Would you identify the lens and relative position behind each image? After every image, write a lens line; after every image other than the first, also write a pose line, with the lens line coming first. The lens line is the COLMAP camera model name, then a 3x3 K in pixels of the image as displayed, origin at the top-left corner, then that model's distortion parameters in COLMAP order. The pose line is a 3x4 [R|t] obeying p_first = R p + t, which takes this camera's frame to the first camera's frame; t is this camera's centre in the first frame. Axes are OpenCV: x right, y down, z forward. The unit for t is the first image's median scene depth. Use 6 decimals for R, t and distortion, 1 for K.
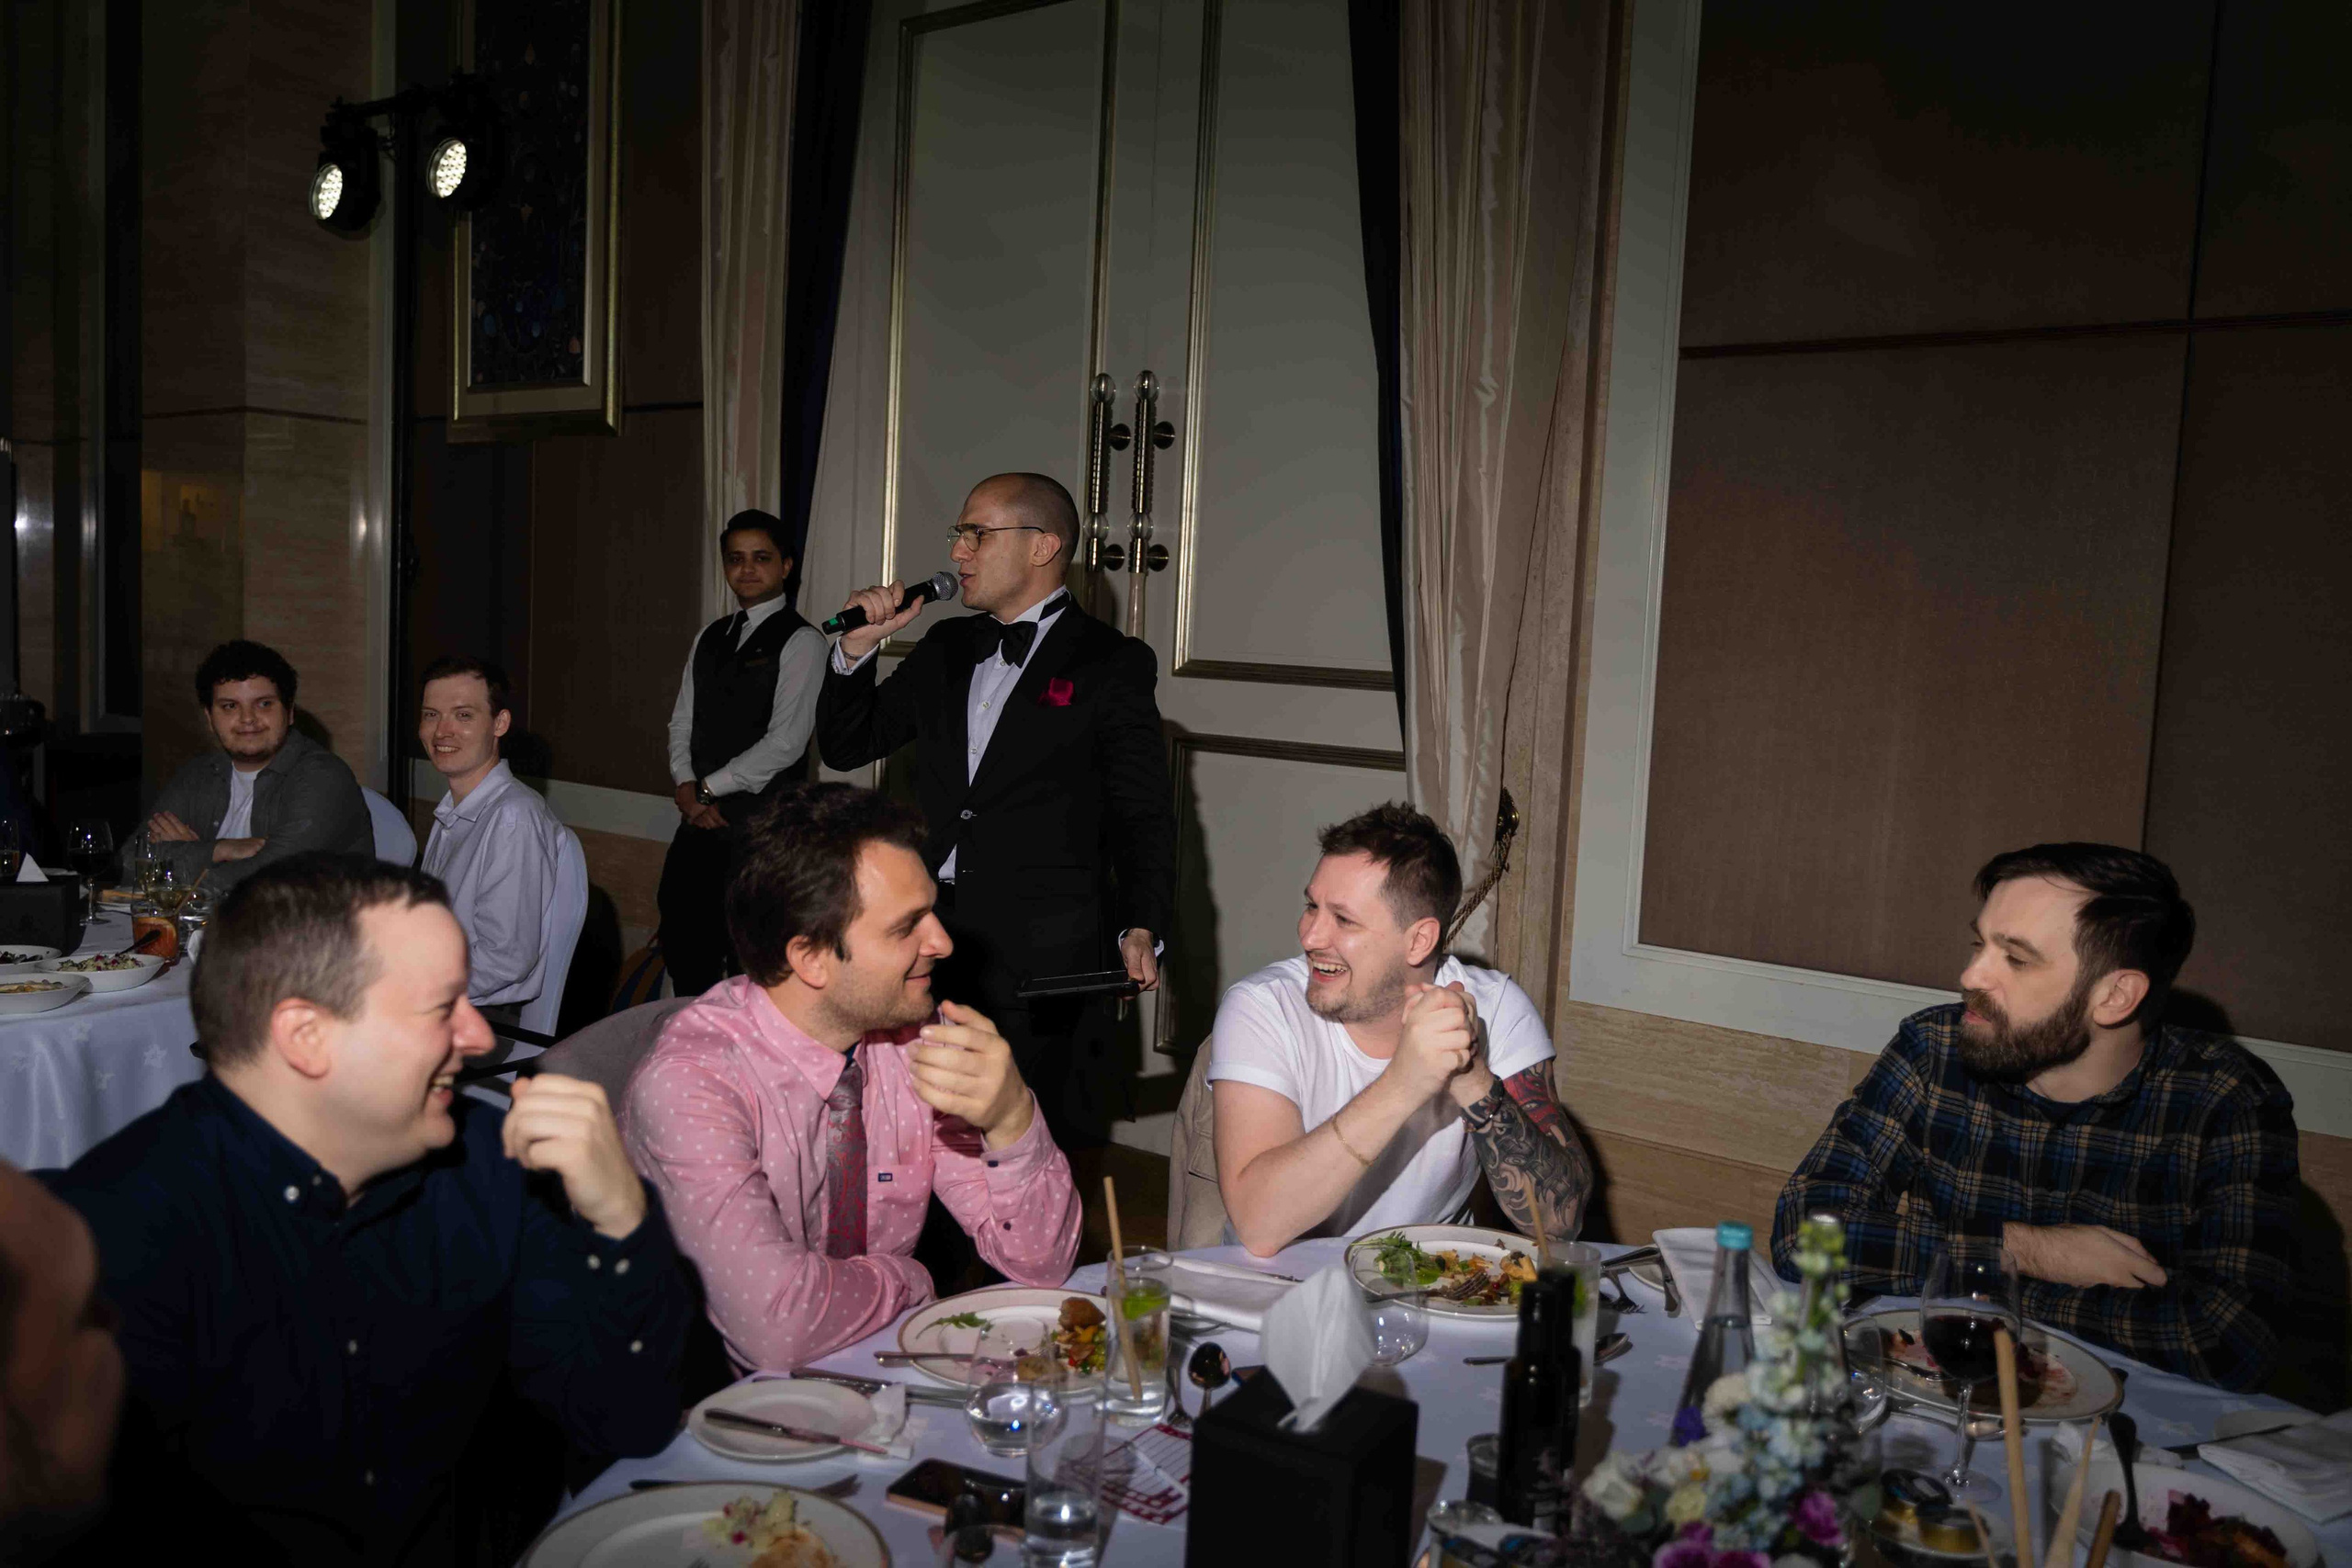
lens RADIAL K [[1902.6, 0, 1175.2], [0, 1902.6, 794.7], [0, 0, 1]] dist [-0.014087, -0.008356]
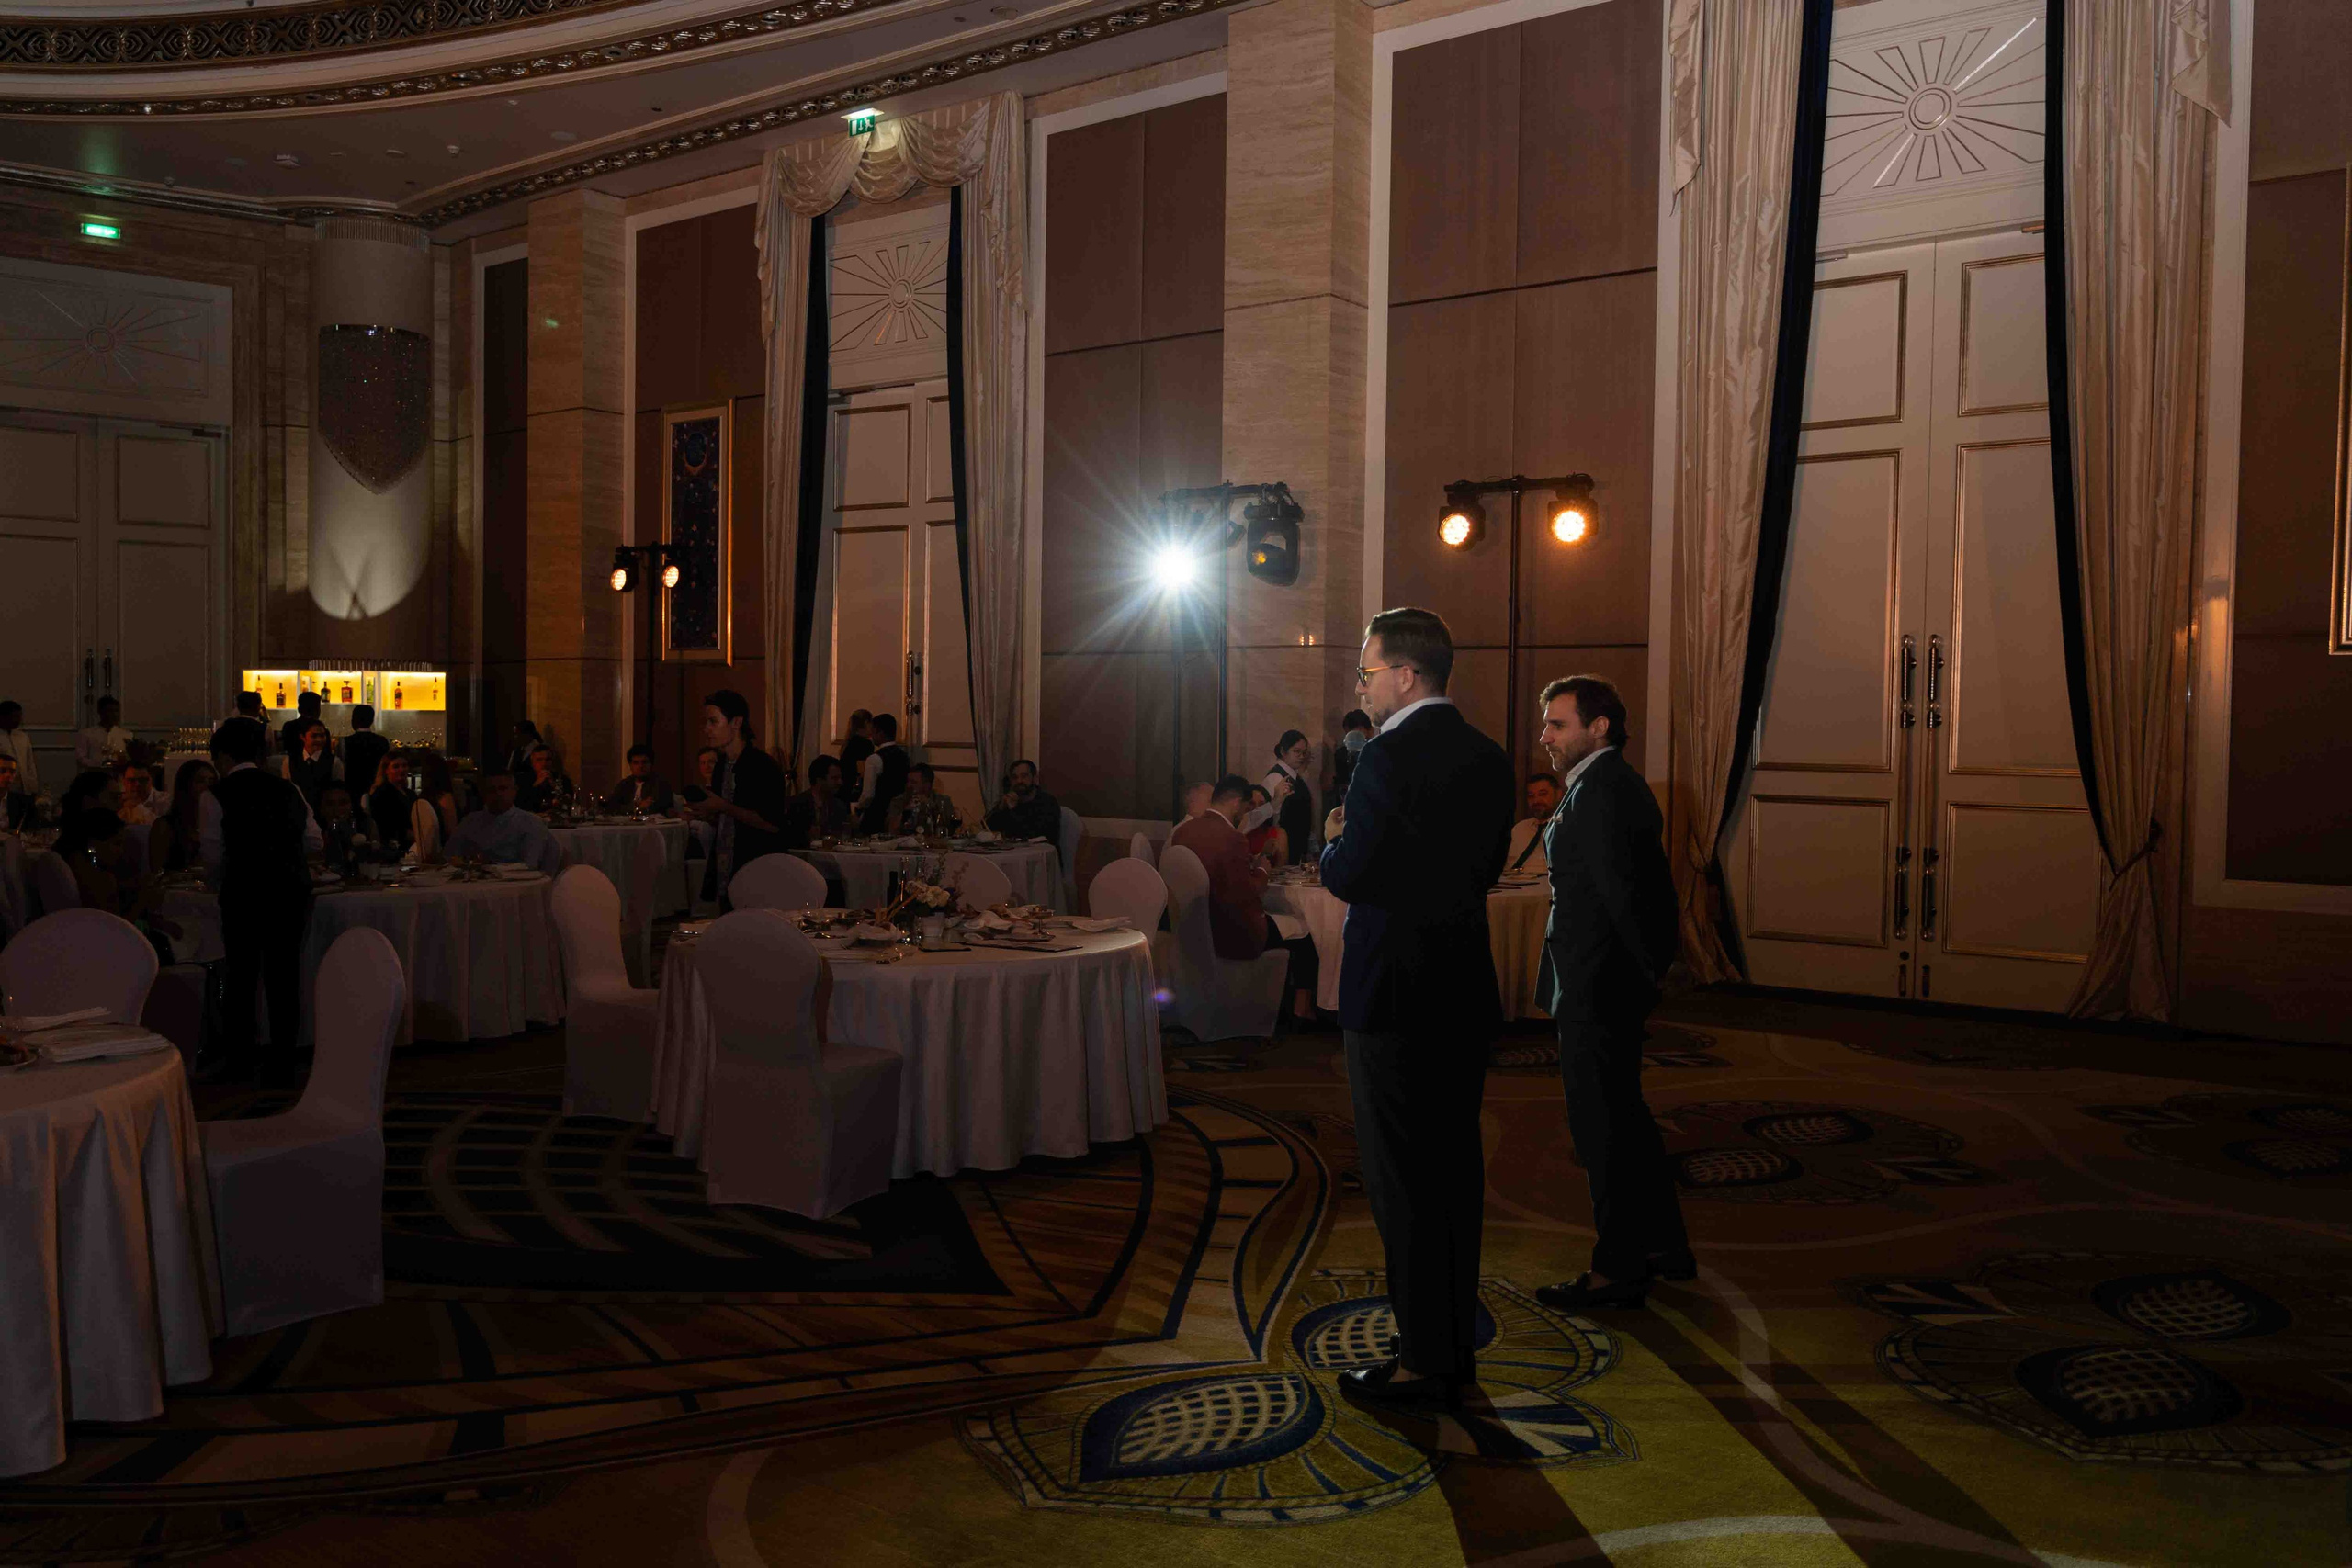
lens RADIAL K [[1902.6, 0, 1181.1], [0, 1902.6, 796.0], [0, 0, 1]] dist [-0.014087, -0.008356]
pose [[0.999425, -0.032142, 0.010810, 0.362854], [0.032651, 0.998175, -0.050806, 0.176246], [-0.009158, 0.051130, 0.998650, -1.973434]]
